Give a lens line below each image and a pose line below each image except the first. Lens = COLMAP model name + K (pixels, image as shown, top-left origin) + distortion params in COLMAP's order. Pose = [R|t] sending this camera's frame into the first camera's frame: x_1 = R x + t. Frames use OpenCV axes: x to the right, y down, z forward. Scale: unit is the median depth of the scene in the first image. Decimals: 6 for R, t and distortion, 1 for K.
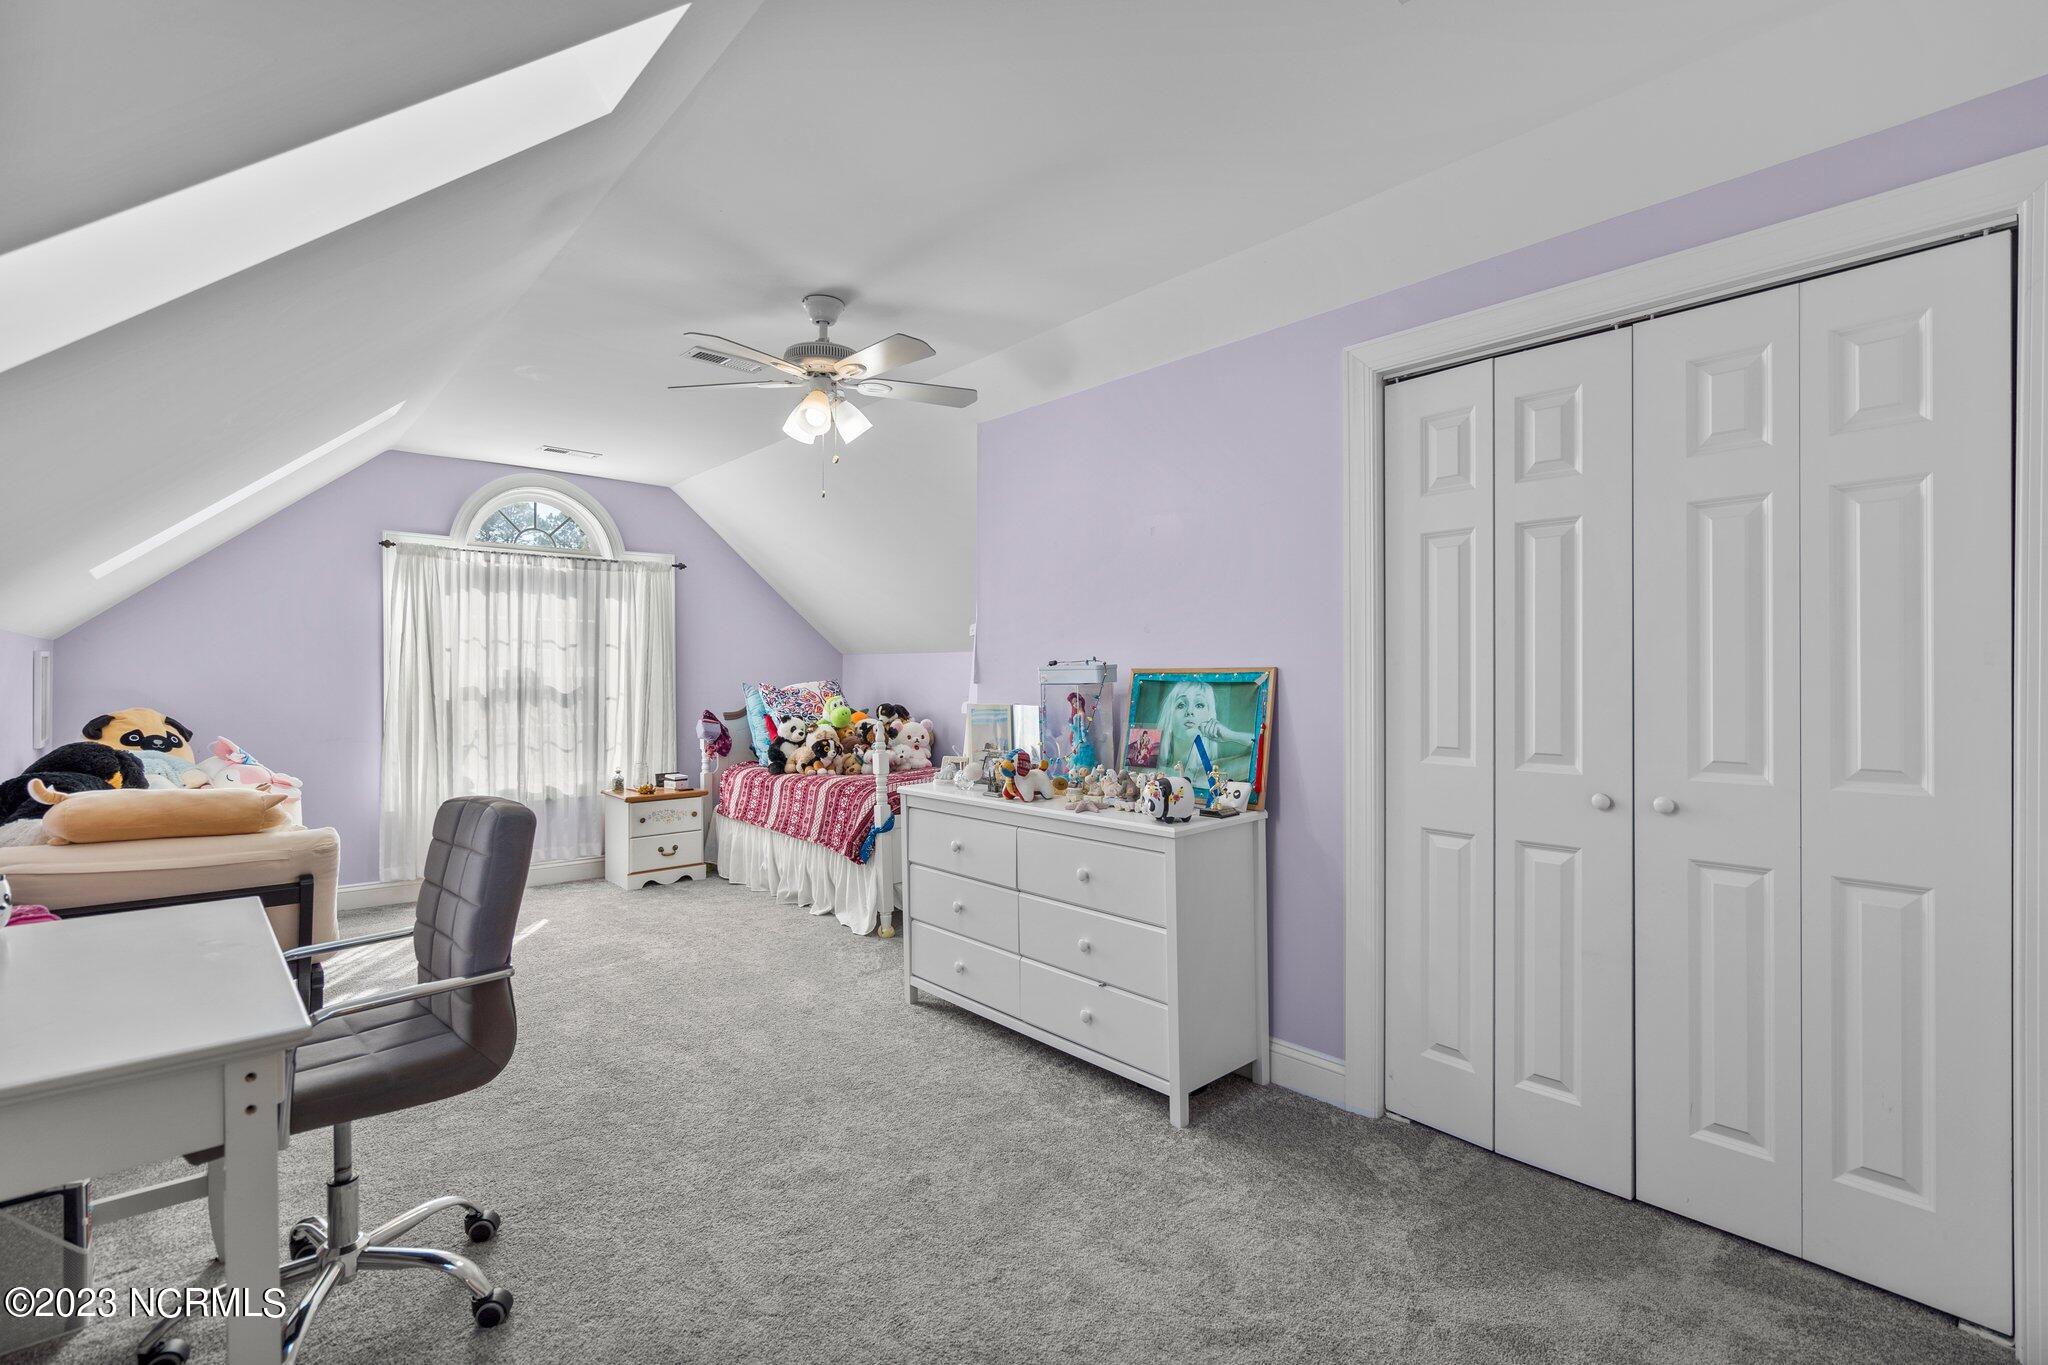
lens RADIAL K [[947.2, 0, 1019.5], [0, 947.2, 675.7], [0, 0, 1]] dist [-0.000623, 0.000742]
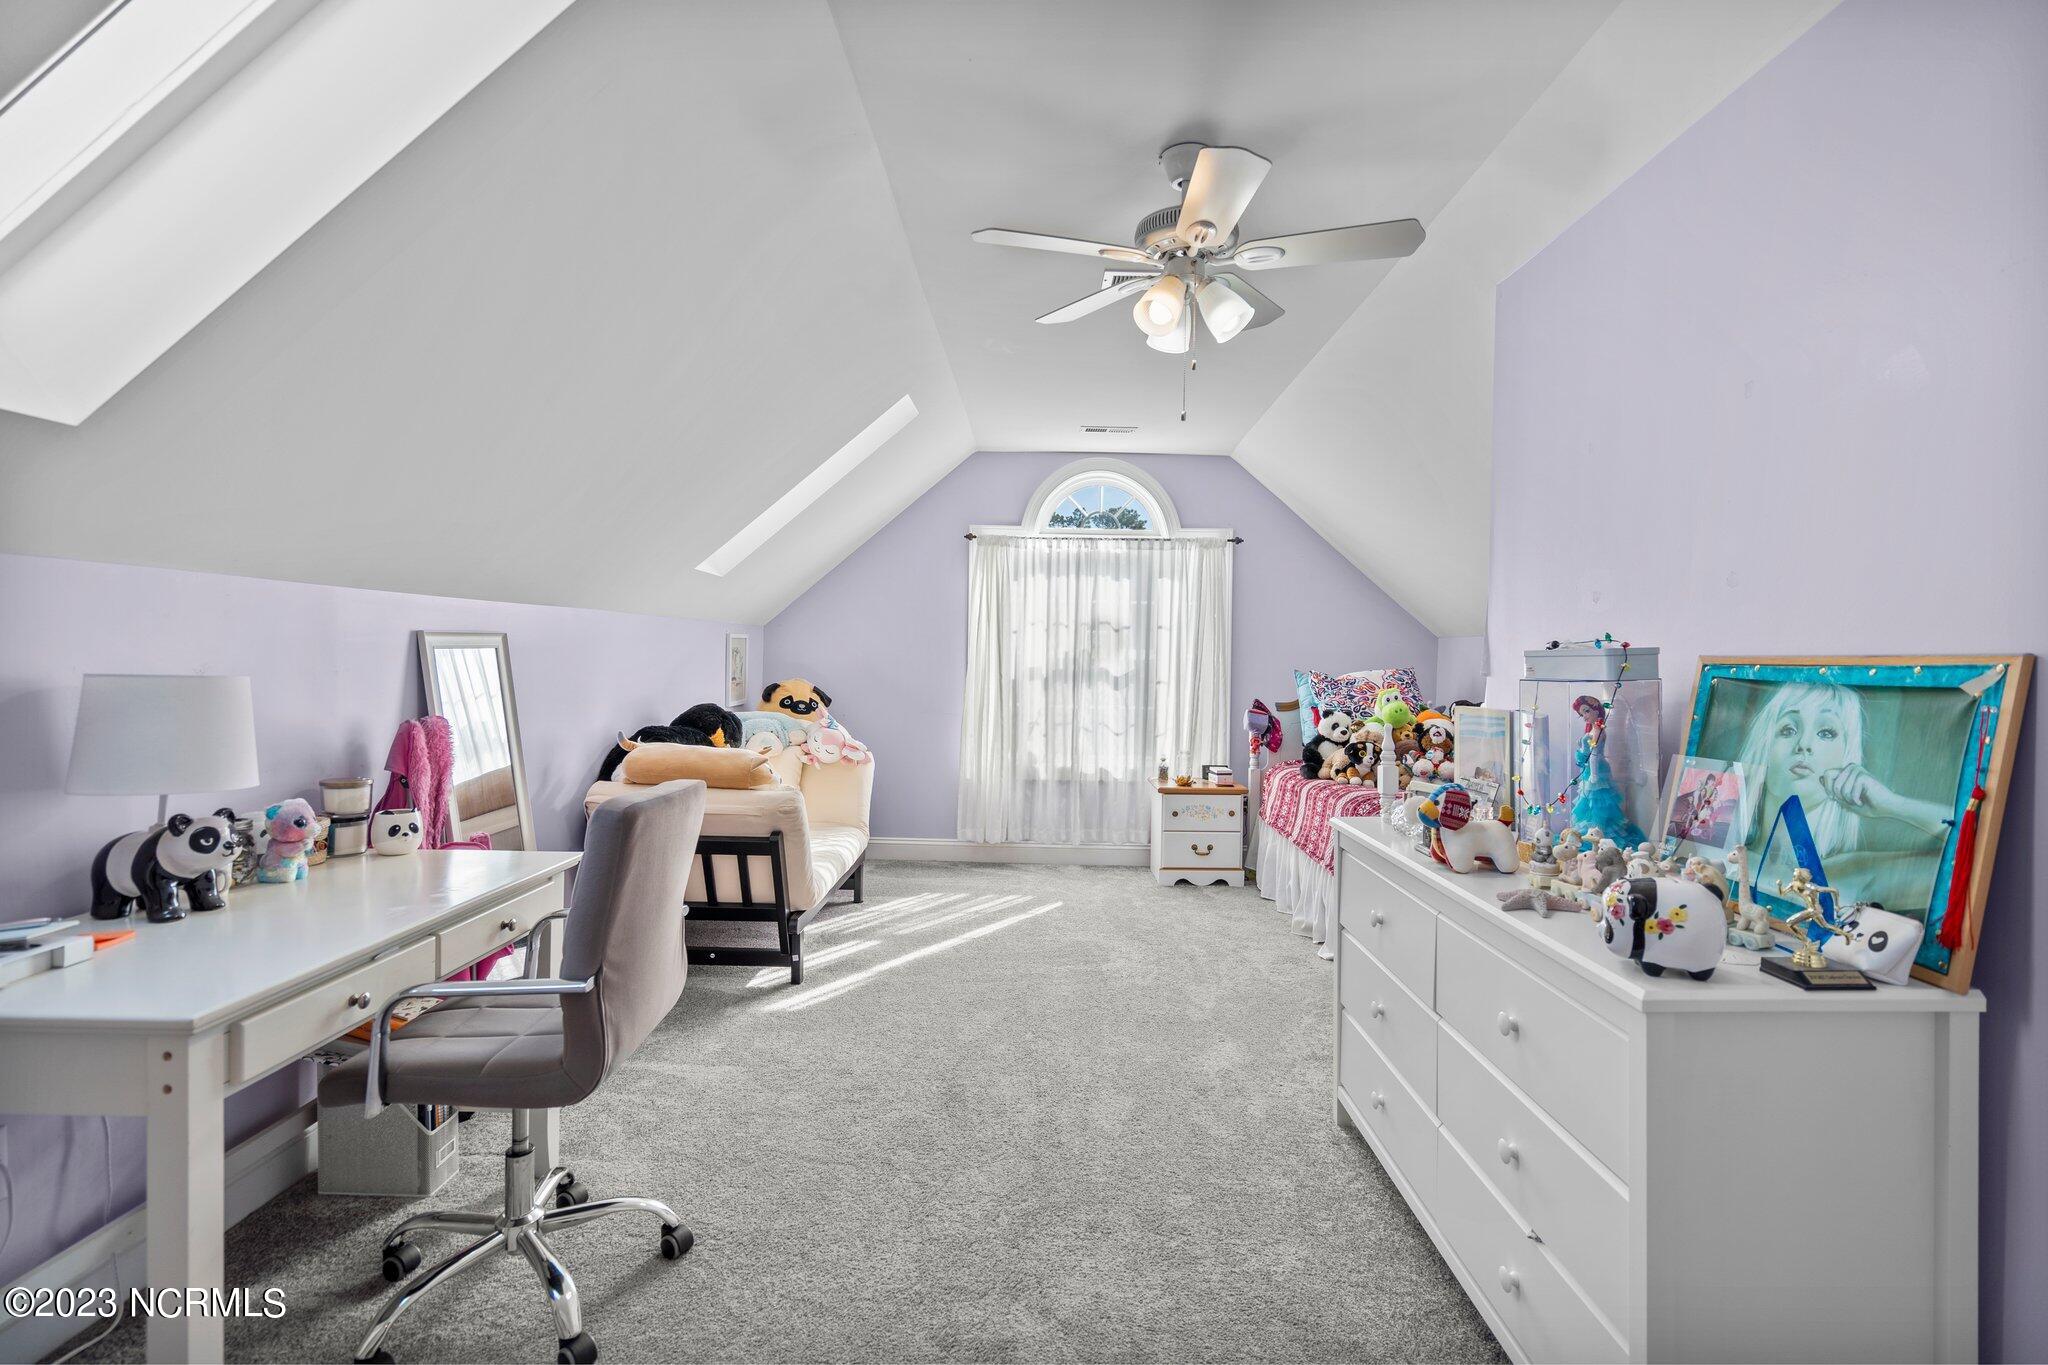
lens RADIAL K [[947.2, 0, 1019.5], [0, 947.2, 675.7], [0, 0, 1]] dist [-0.000623, 0.000742]
pose [[0.743046, 0.025833, -0.668742, 0.116050], [-0.016406, 0.999658, 0.020388, -0.000324], [0.669040, -0.004178, 0.743215, 0.209652]]
